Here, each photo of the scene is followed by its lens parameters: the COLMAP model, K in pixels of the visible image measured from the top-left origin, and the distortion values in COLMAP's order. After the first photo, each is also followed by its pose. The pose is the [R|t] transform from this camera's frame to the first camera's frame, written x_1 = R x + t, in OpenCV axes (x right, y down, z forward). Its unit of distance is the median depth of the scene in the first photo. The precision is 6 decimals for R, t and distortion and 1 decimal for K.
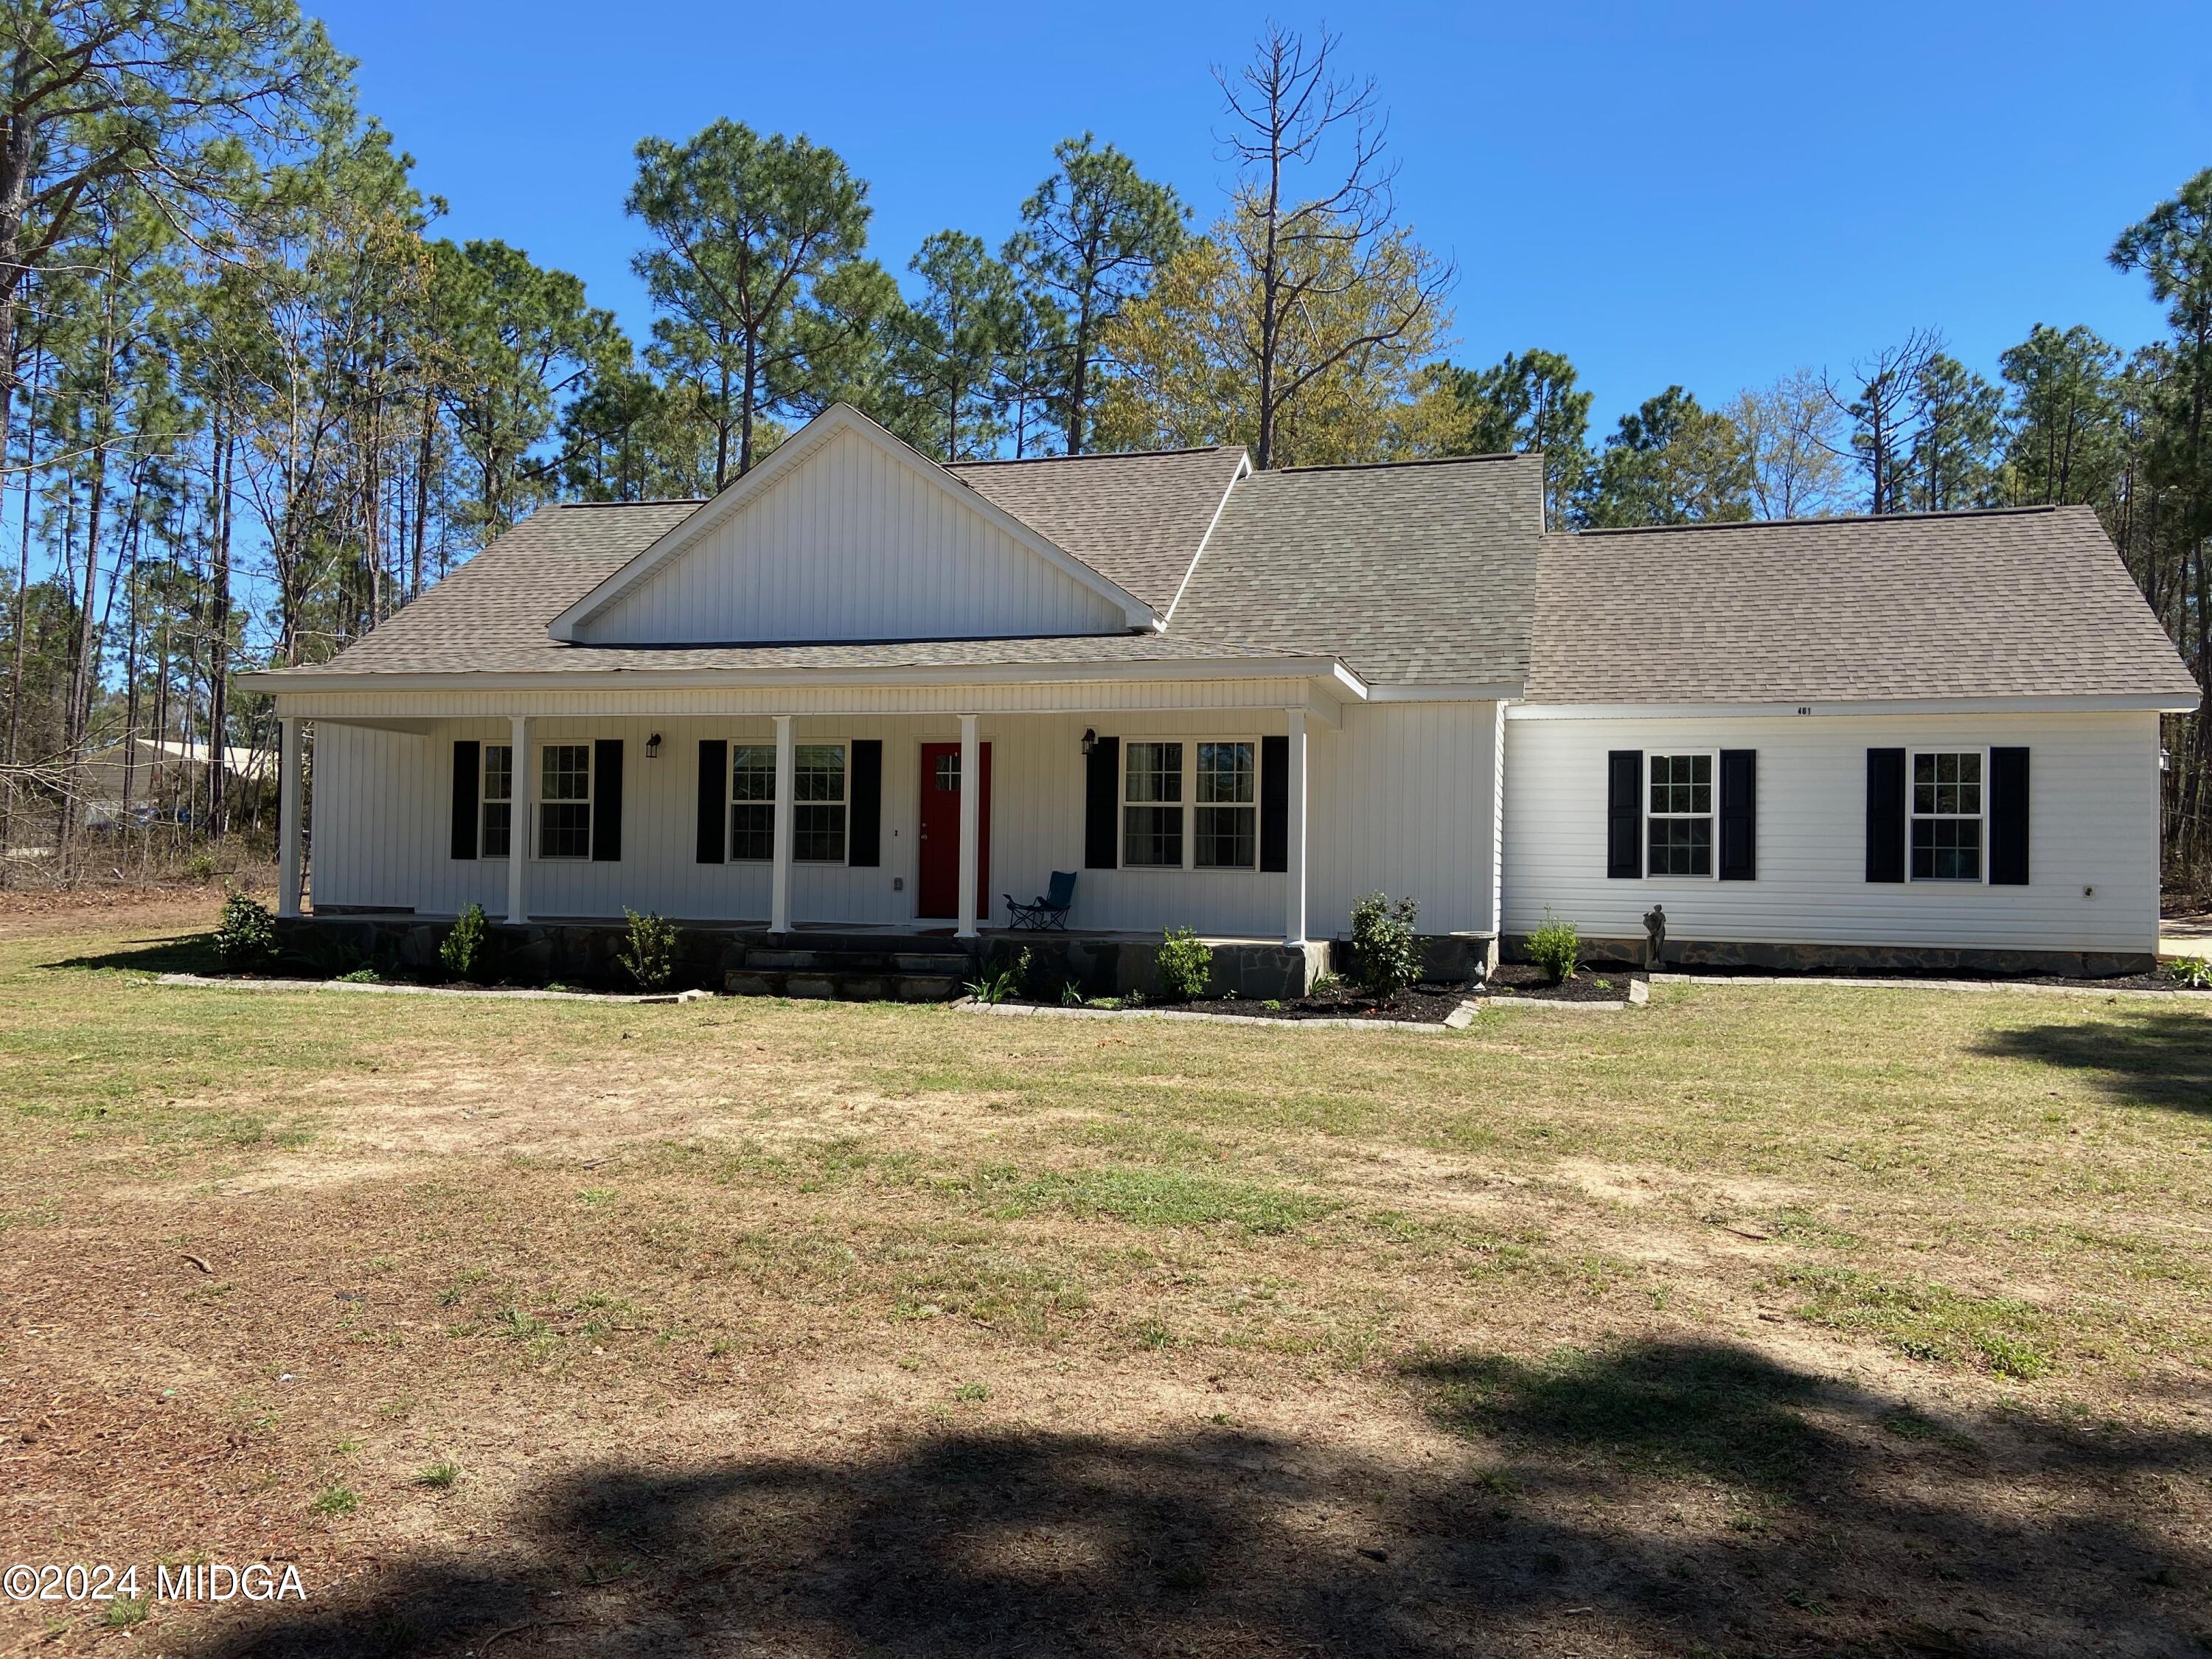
lens RADIAL K [[1660.5, 0, 1067.4], [0, 1660.5, 834.4], [0, 0, 1]] dist [0.127990, -0.160423]
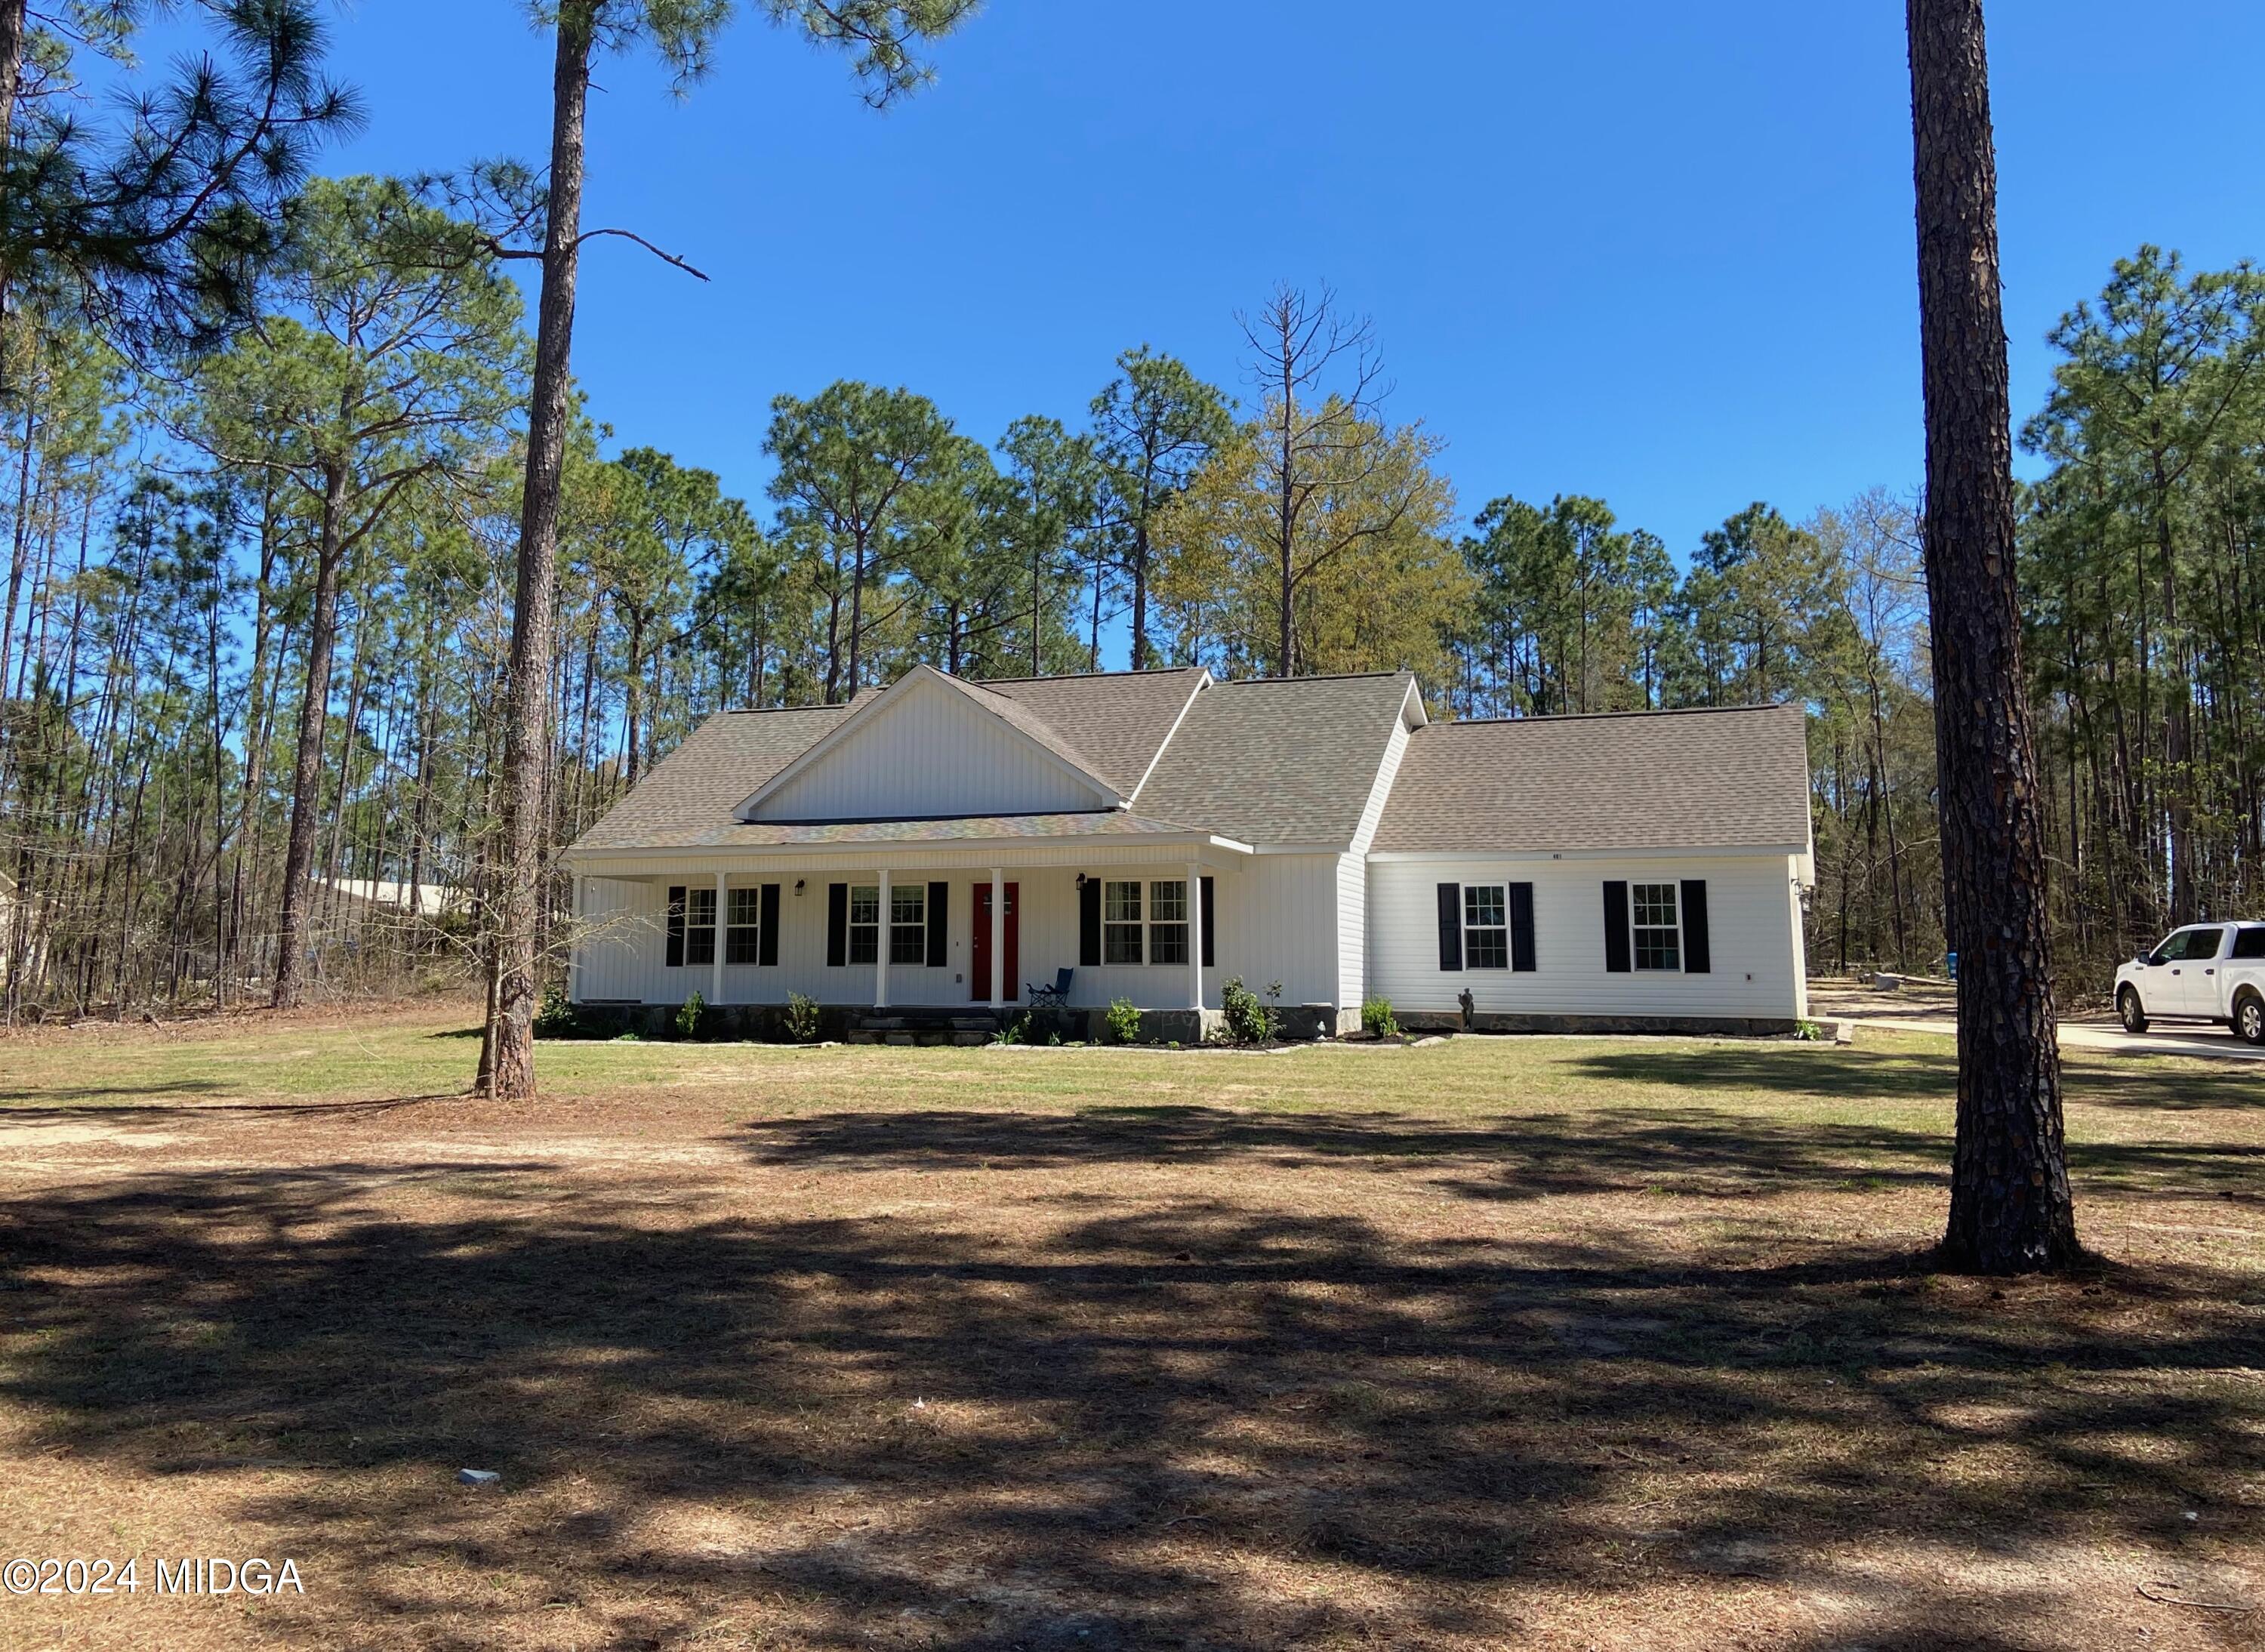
lens RADIAL K [[1924.3, 0, 998.3], [0, 1924.3, 714.6], [0, 0, 1]] dist [0.108614, -0.005048]
pose [[0.993607, -0.024675, -0.110169, 0.126165], [0.010692, 0.992004, -0.125751, 0.012638], [0.112391, 0.123769, 0.985926, -0.713819]]
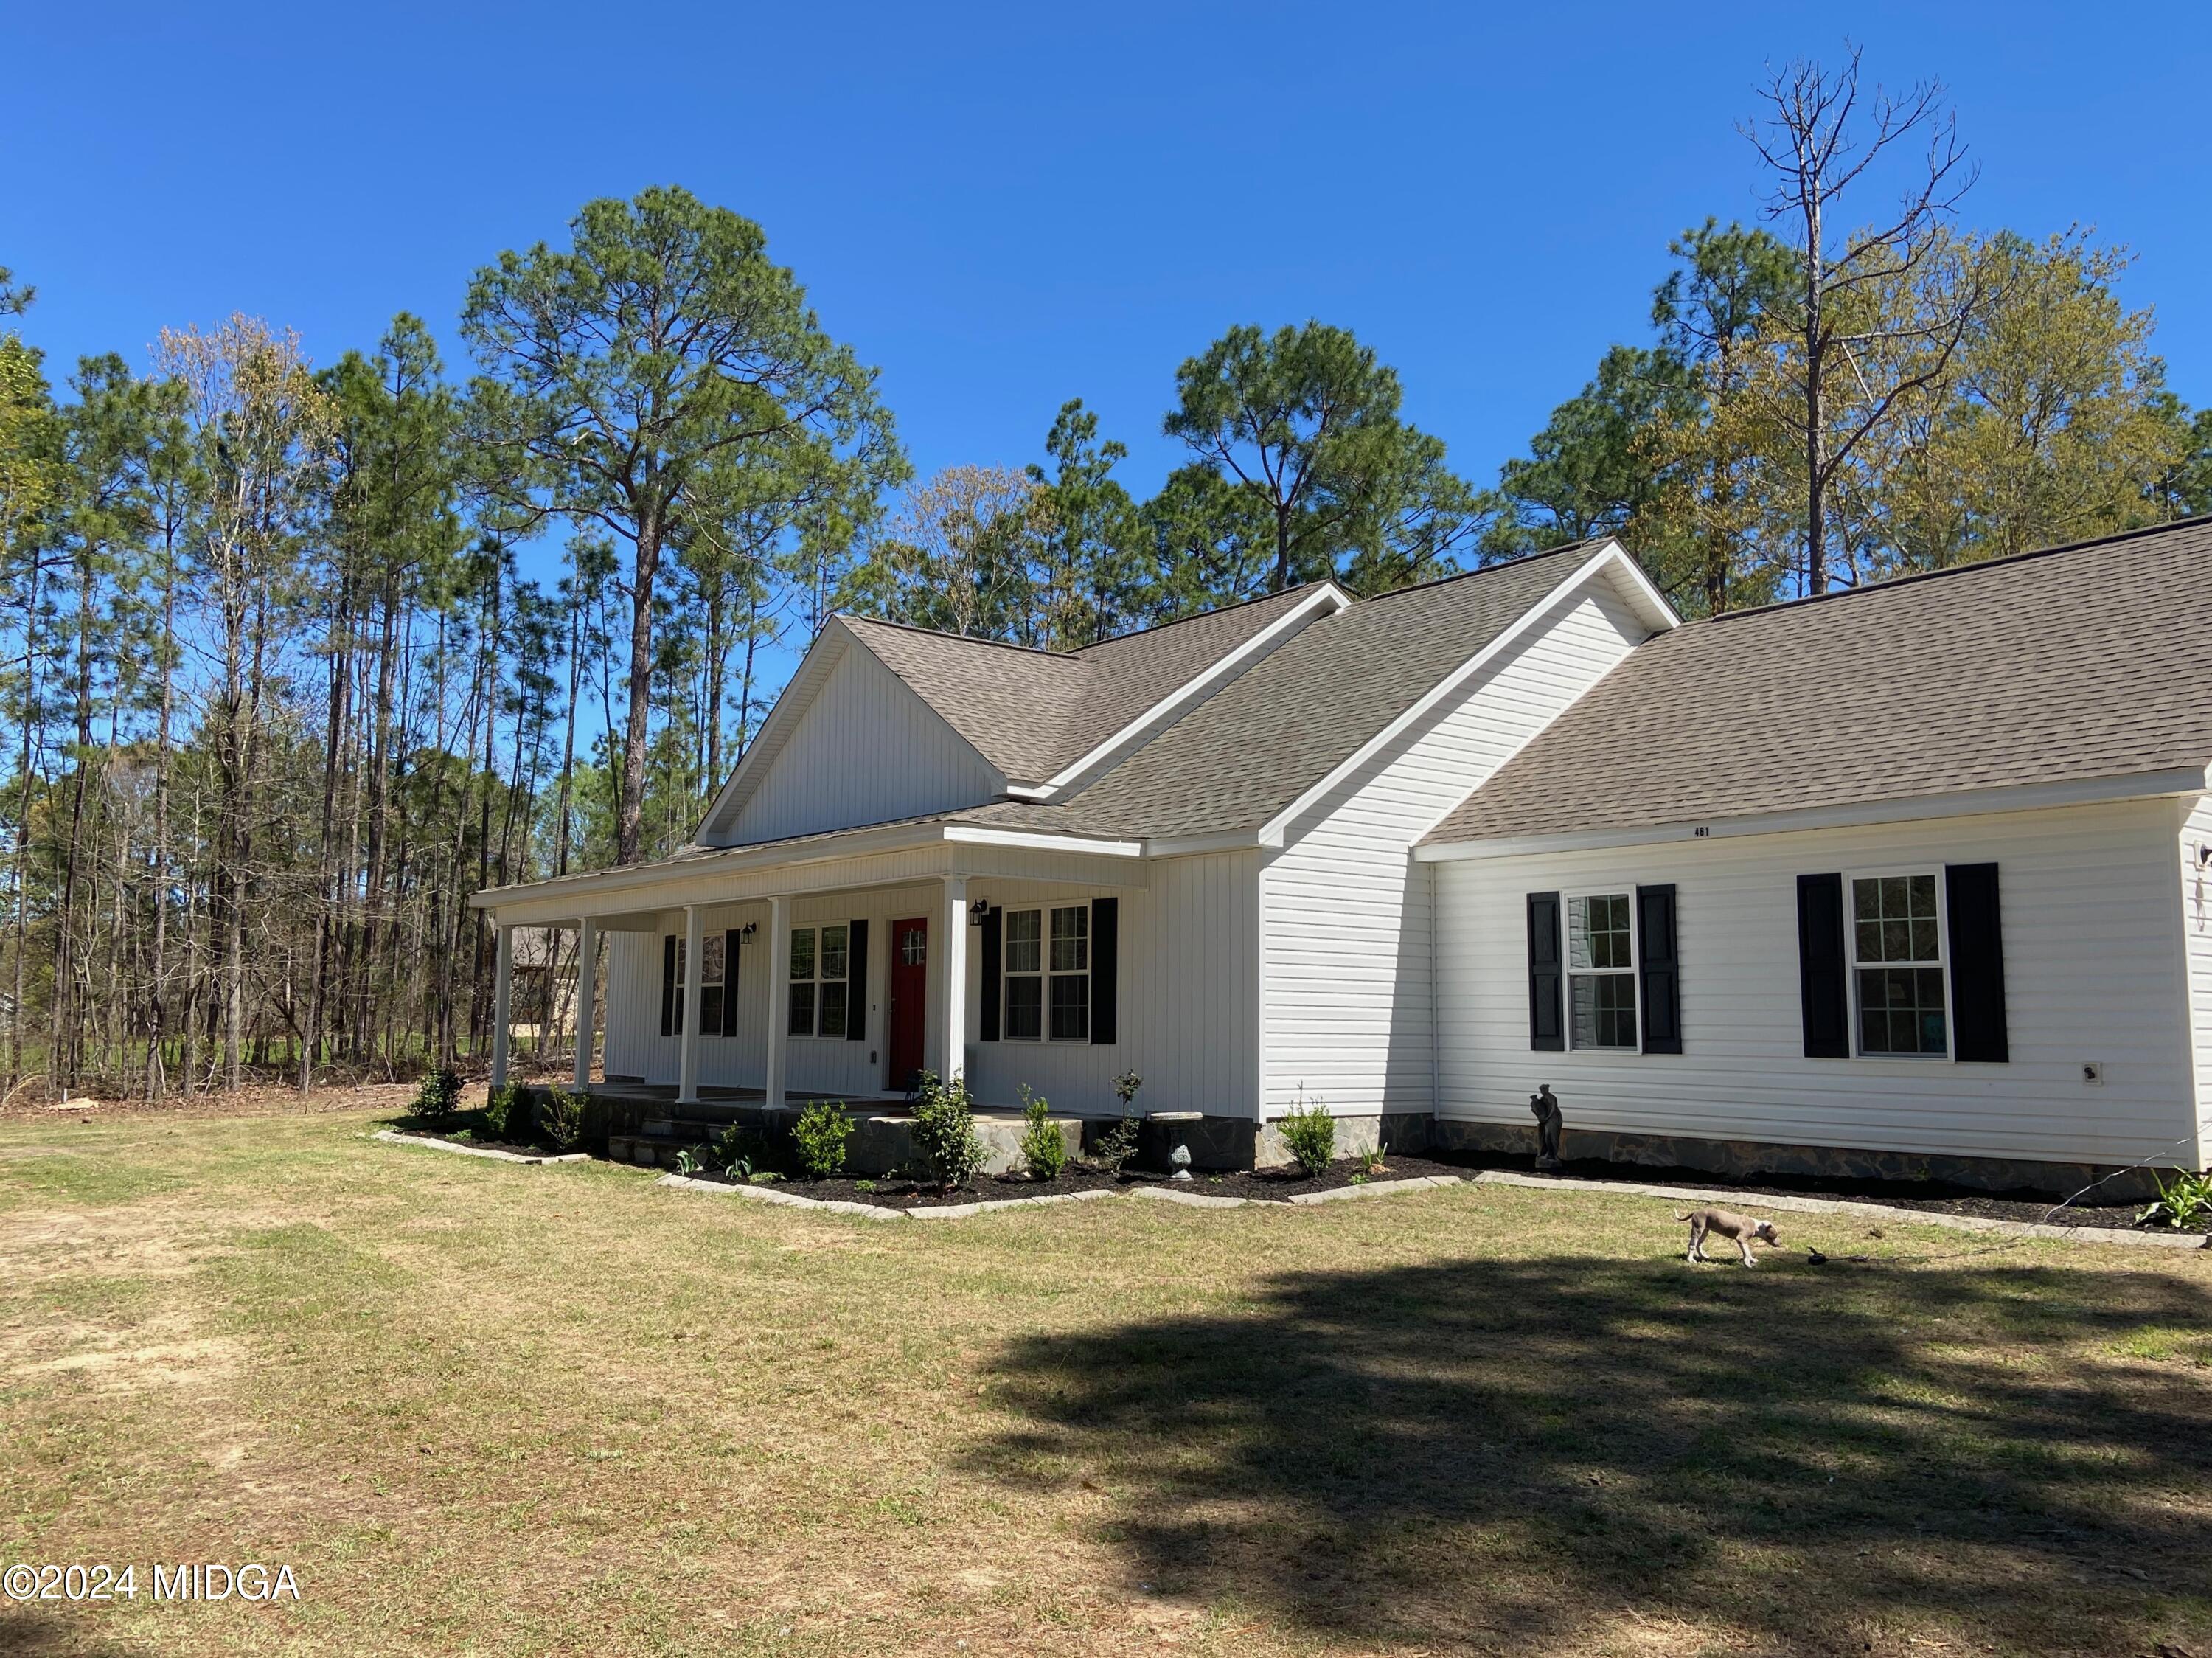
lens RADIAL K [[1708.6, 0, 1106.0], [0, 1708.6, 829.0], [0, 0, 1]] dist [0.125405, -0.131066]
pose [[0.820241, -0.075464, -0.567018, 0.611203], [0.018707, 0.994268, -0.105265, 0.003278], [0.571711, 0.075736, 0.816952, 0.187408]]
